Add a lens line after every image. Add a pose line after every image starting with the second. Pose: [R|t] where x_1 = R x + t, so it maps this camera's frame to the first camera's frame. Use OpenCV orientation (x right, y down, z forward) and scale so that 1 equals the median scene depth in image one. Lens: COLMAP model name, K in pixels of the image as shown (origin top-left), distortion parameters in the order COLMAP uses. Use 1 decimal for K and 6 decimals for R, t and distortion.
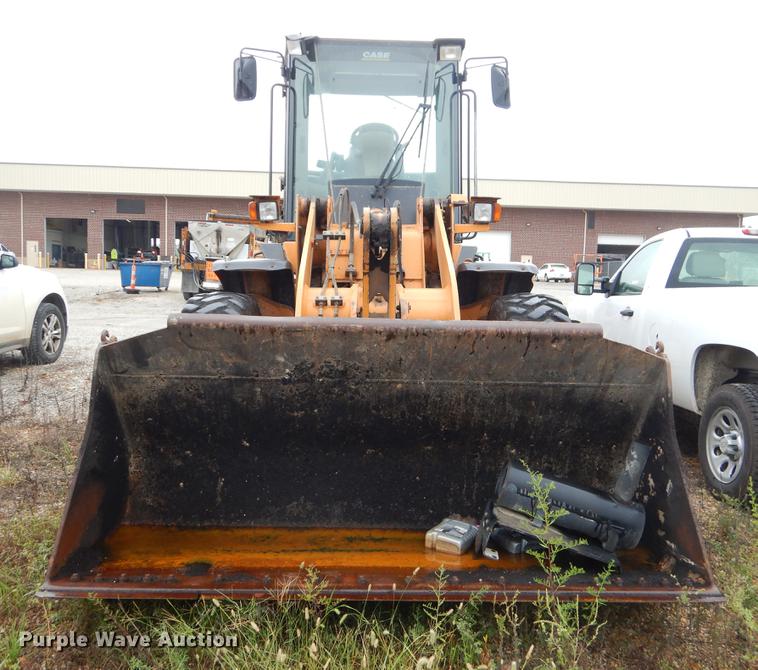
lens RADIAL K [[740.4, 0, 379.0], [0, 740.4, 335.0], [0, 0, 1]] dist [0.008407, 0.003424]
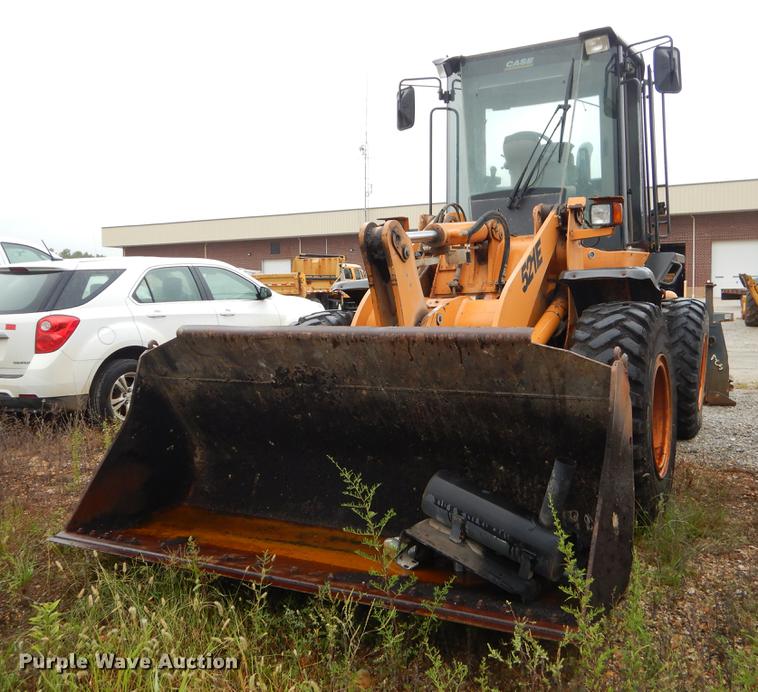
lens RADIAL K [[782.9, 0, 380.1], [0, 782.9, 331.4], [0, 0, 1]] dist [0.009941, 0.008229]
pose [[0.859560, -0.015541, -0.510798, 0.601417], [-0.008024, 0.999004, -0.043898, 0.031735], [0.510972, 0.041832, 0.858579, 0.073279]]
